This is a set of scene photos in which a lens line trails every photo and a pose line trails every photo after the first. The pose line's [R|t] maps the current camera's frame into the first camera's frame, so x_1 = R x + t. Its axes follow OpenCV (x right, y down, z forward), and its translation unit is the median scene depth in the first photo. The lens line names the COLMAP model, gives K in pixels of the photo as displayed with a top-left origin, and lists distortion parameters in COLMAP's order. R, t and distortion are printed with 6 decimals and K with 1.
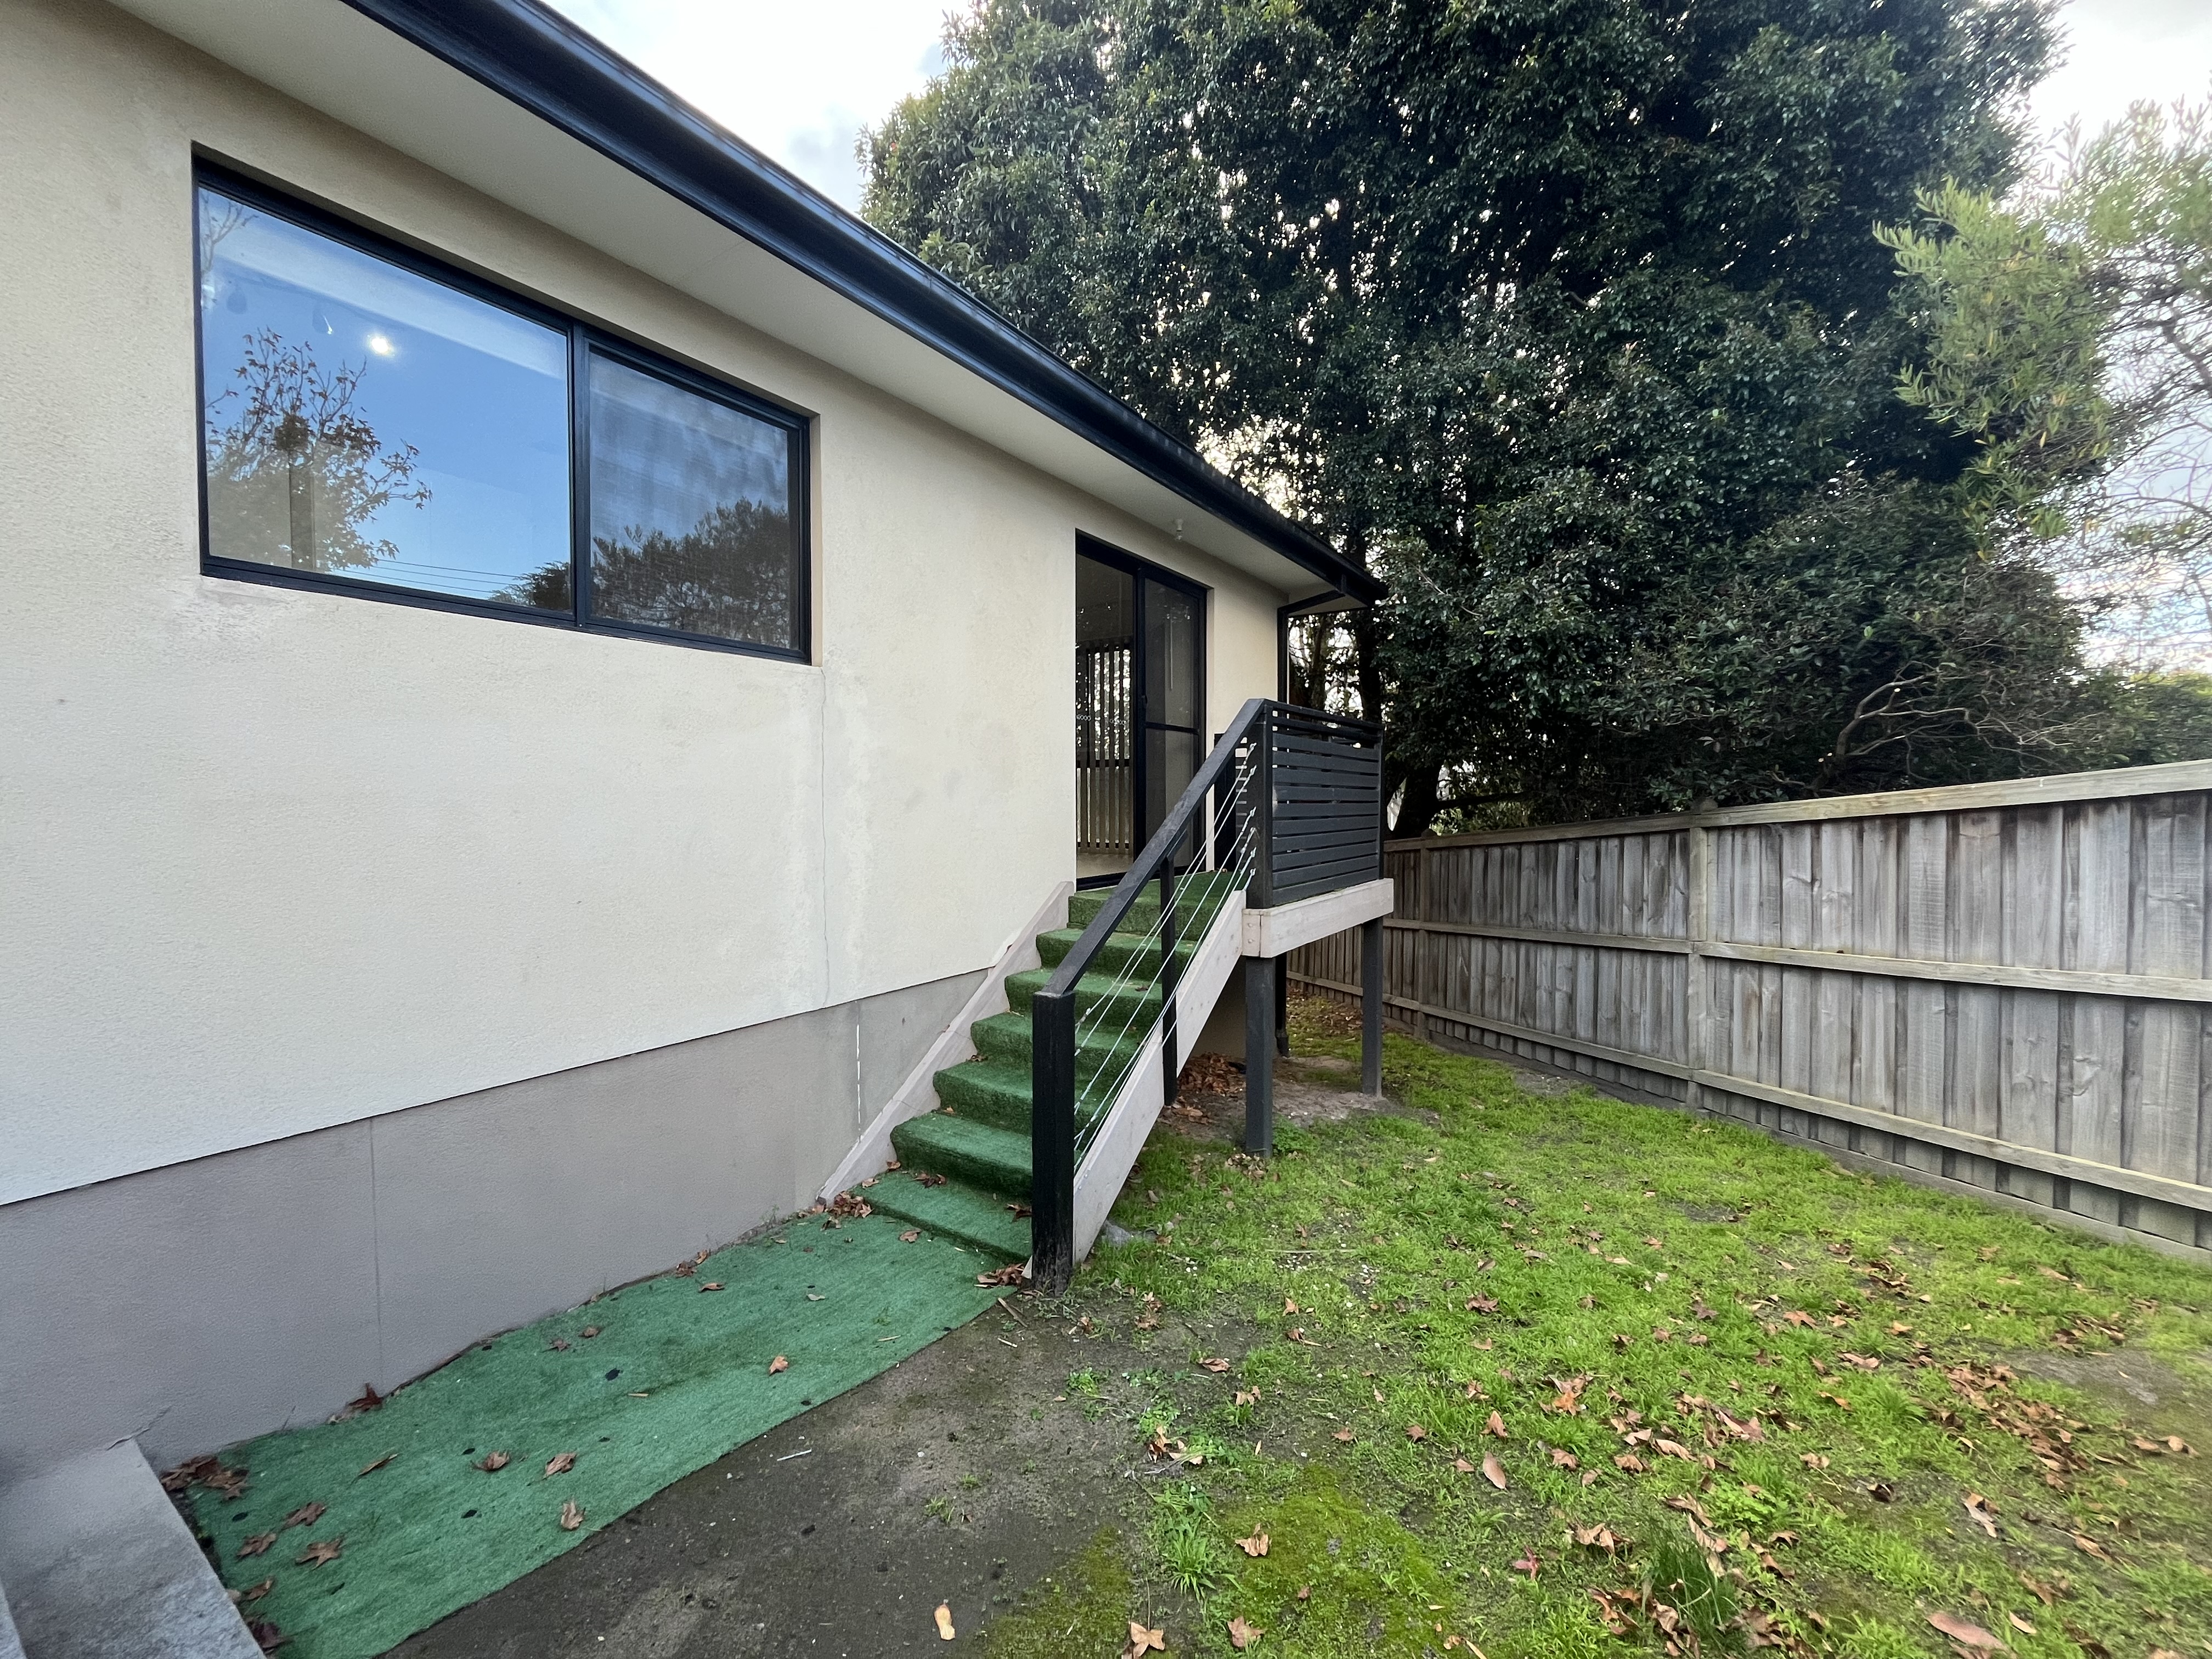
lens RADIAL K [[906.4, 0, 1112.8], [0, 906.4, 830.1], [0, 0, 1]] dist [-0.012317, -0.000964]
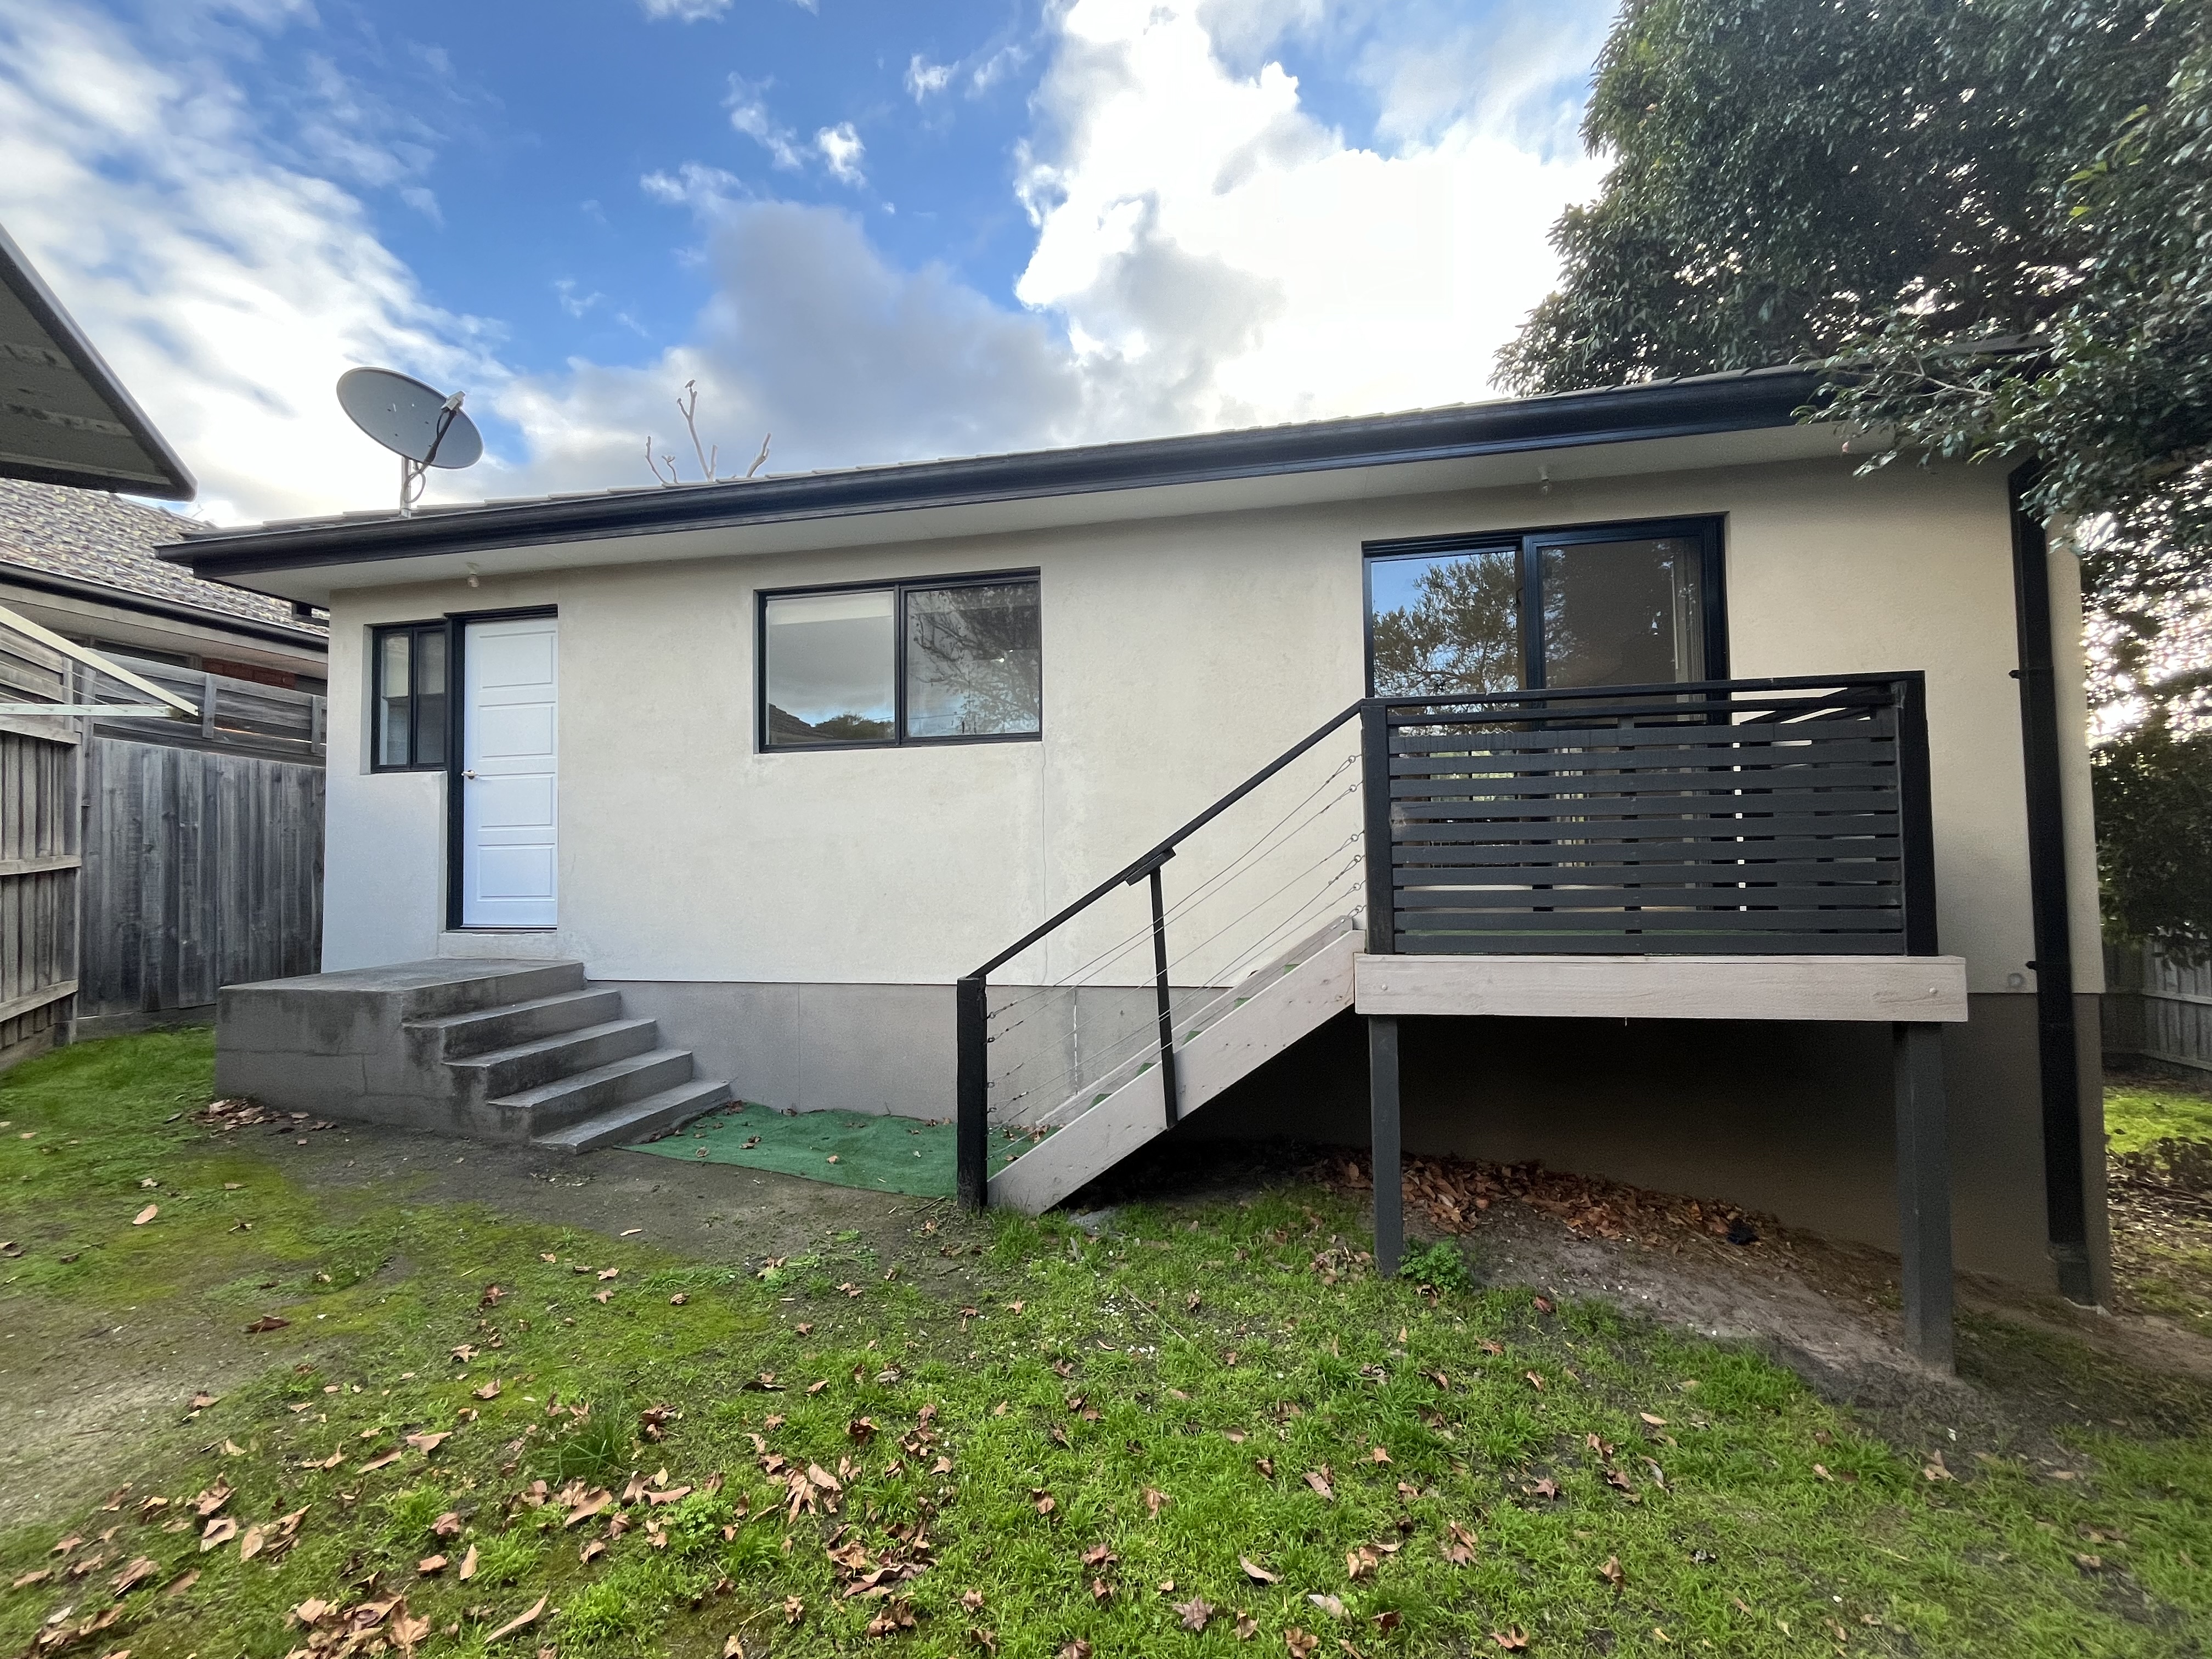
lens RADIAL K [[906.4, 0, 1113.9], [0, 906.4, 828.7], [0, 0, 1]] dist [-0.012317, -0.000964]
pose [[0.360845, -0.040096, -0.931763, 1.129986], [-0.017328, 0.998615, -0.049683, 0.026909], [0.932465, 0.034074, 0.359651, 0.658653]]
